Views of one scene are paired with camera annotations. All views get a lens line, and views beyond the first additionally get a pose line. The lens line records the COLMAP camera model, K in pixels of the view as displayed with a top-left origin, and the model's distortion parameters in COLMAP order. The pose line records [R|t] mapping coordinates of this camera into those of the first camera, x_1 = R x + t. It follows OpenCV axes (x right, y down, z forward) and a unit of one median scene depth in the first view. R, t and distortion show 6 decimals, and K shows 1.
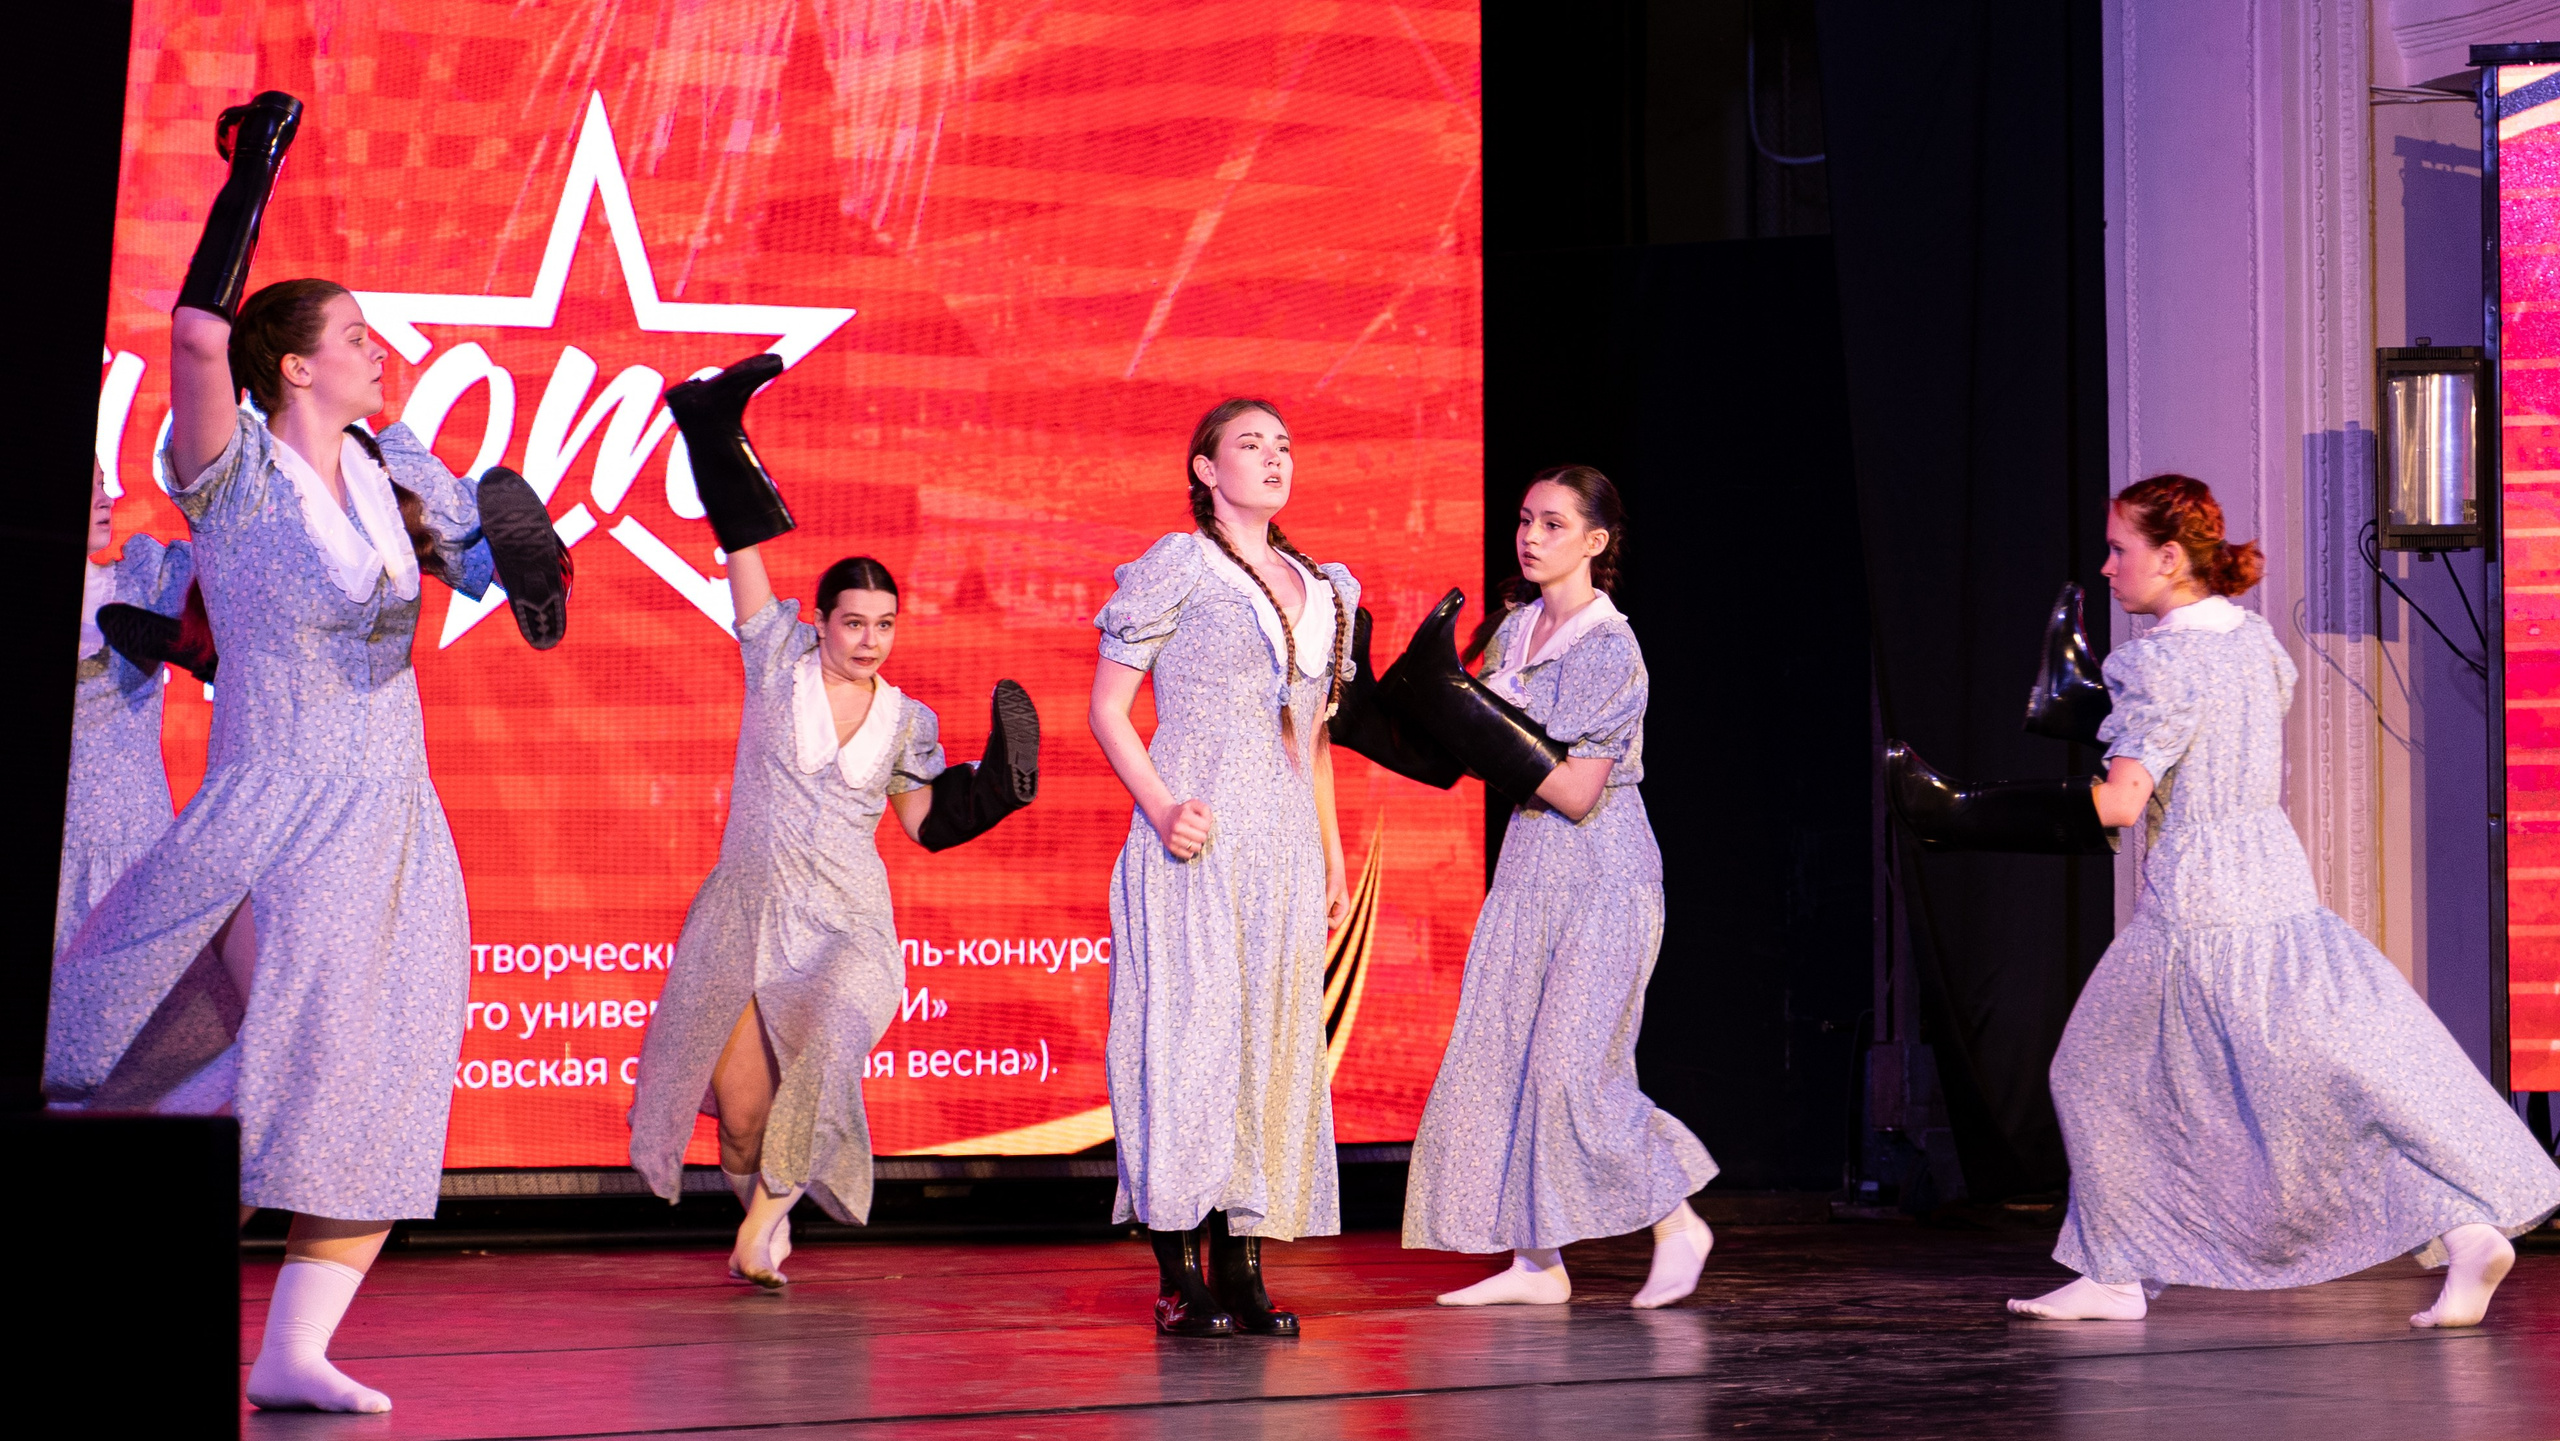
lens RADIAL K [[6624.5, 0, 1280.0], [0, 6624.5, 720.5], [0, 0, 1]] dist [0.124840, -0.802872]
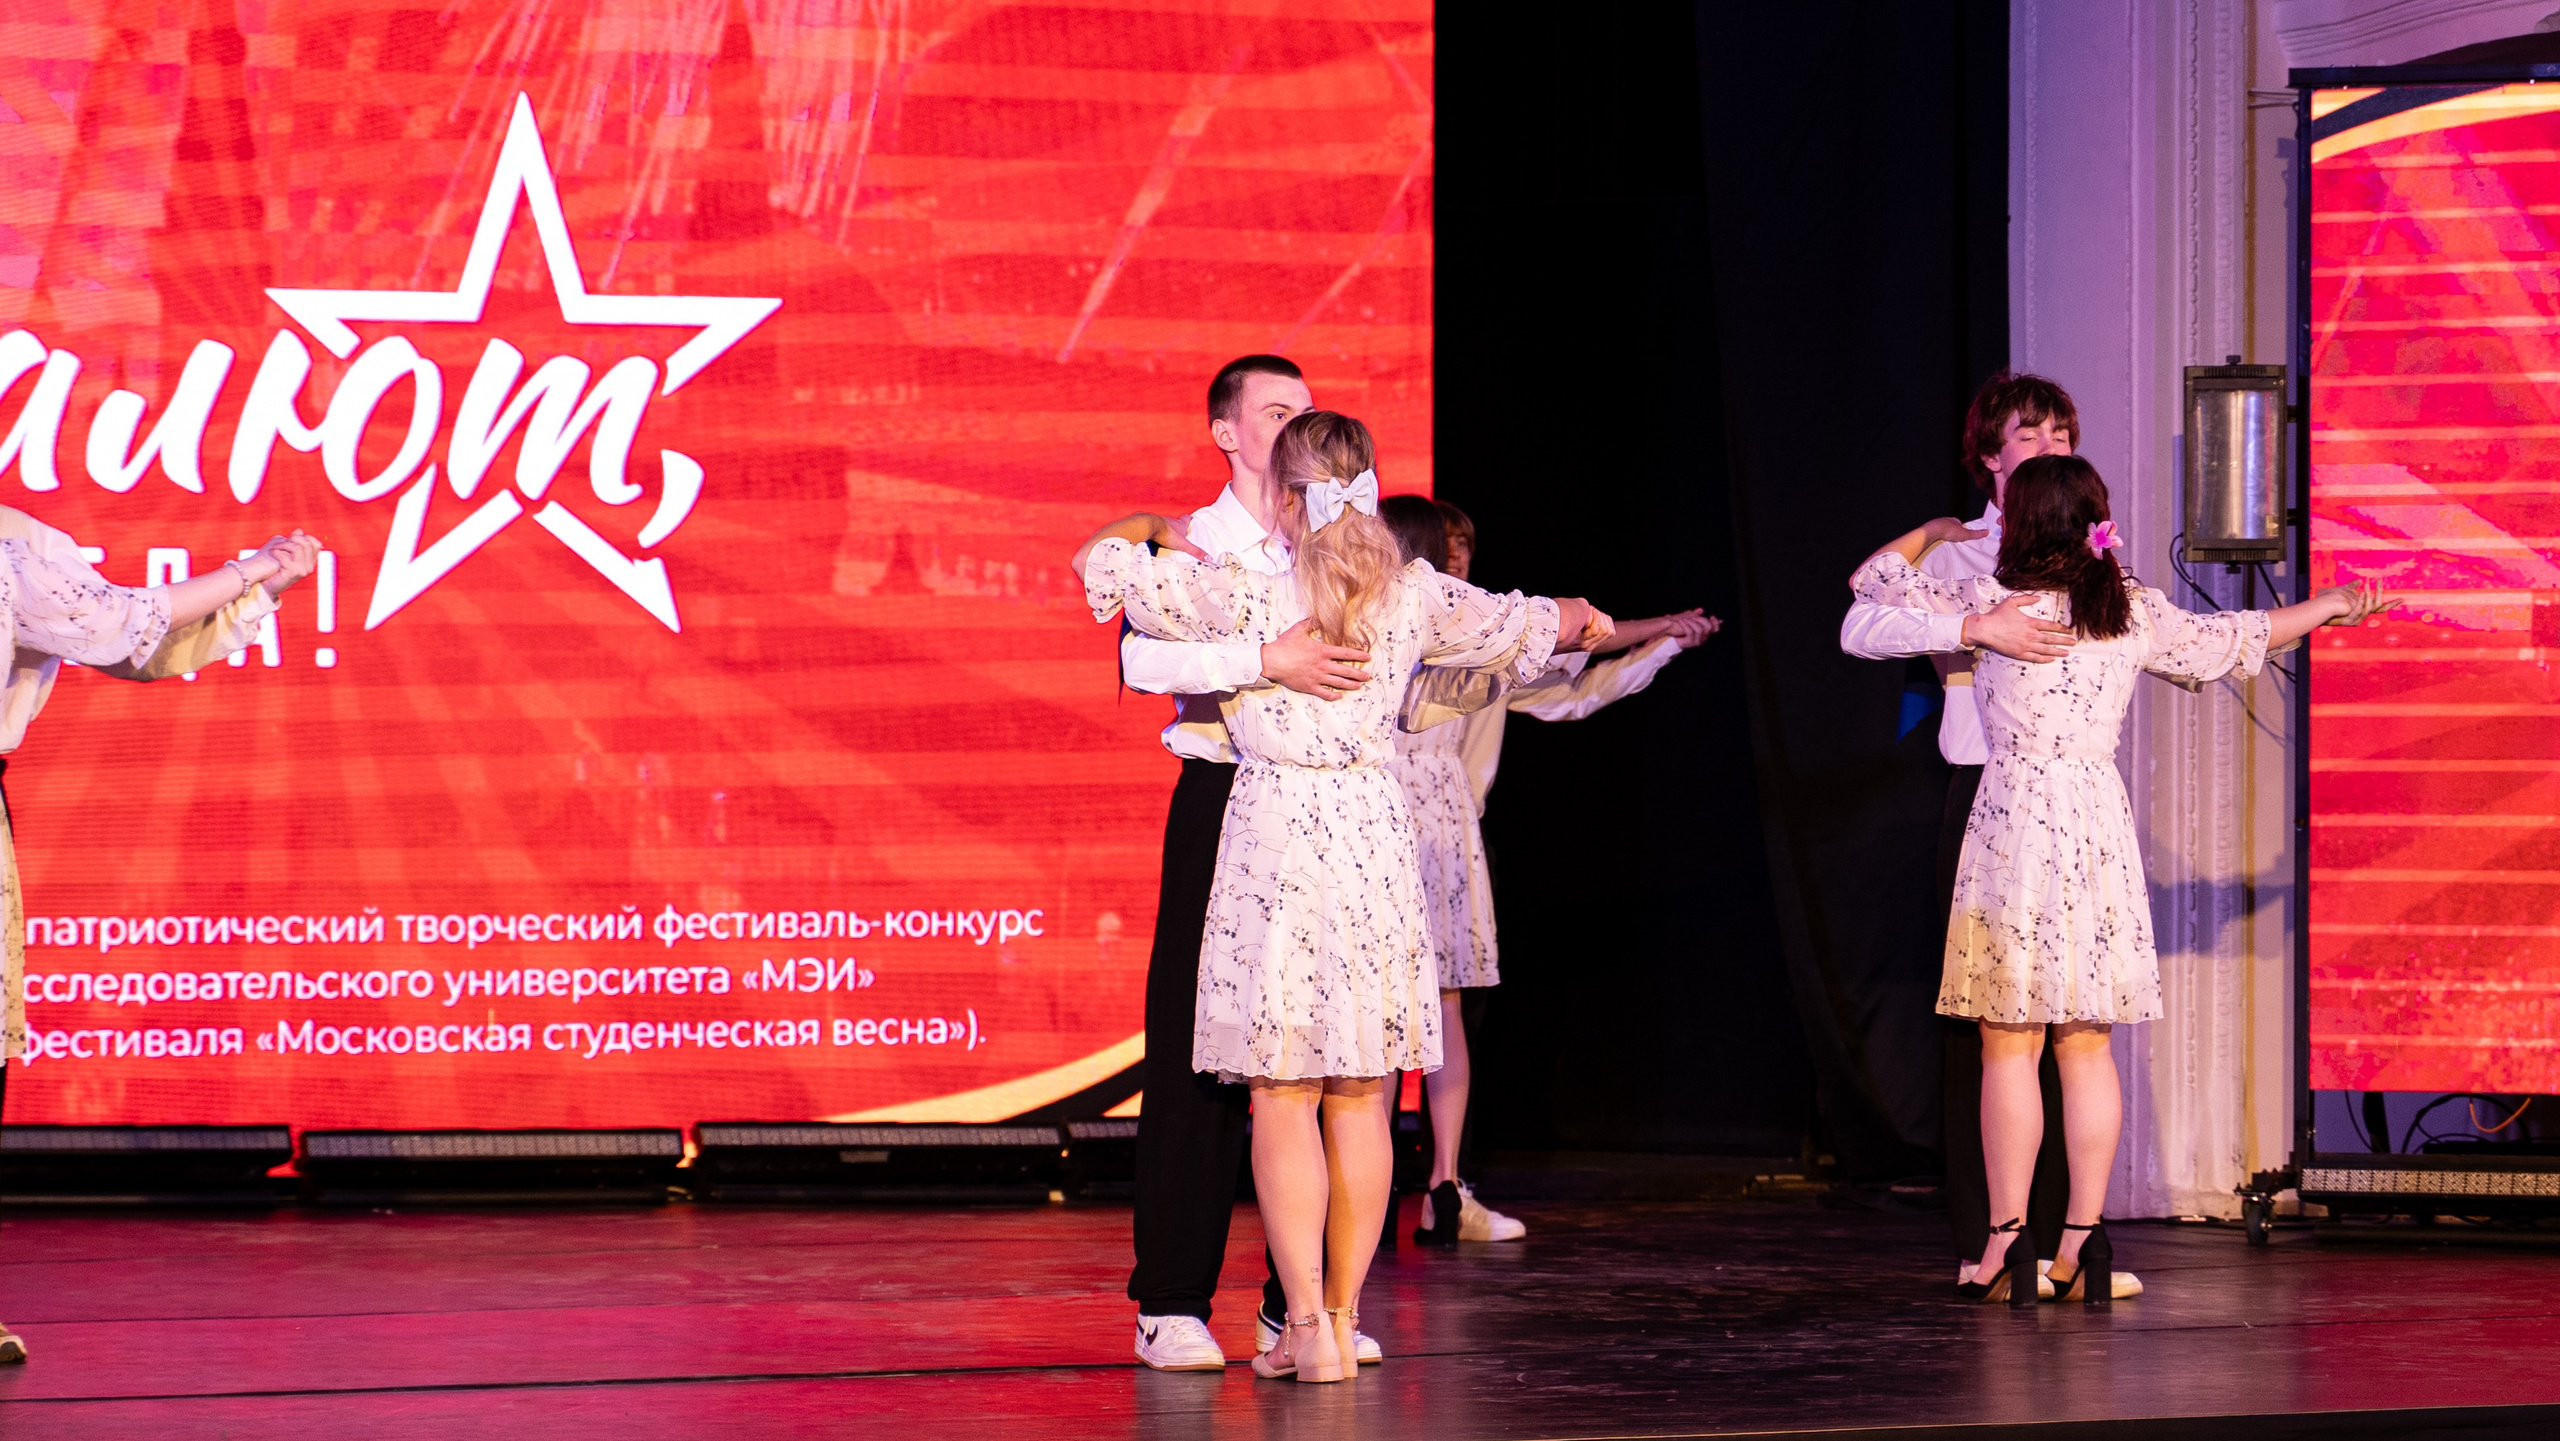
lens RADIAL K [[8163.2, 0, 1277.5], [0, 8163.2, 834.9], [0, 0, 1]] dist [-0.006443, 1.228622]
pose [[0.994366, 0.011560, -0.105368, 0.149455], [-0.007112, 0.999071, 0.042492, -0.033992], [0.105761, -0.041504, 0.993525, -0.256577]]
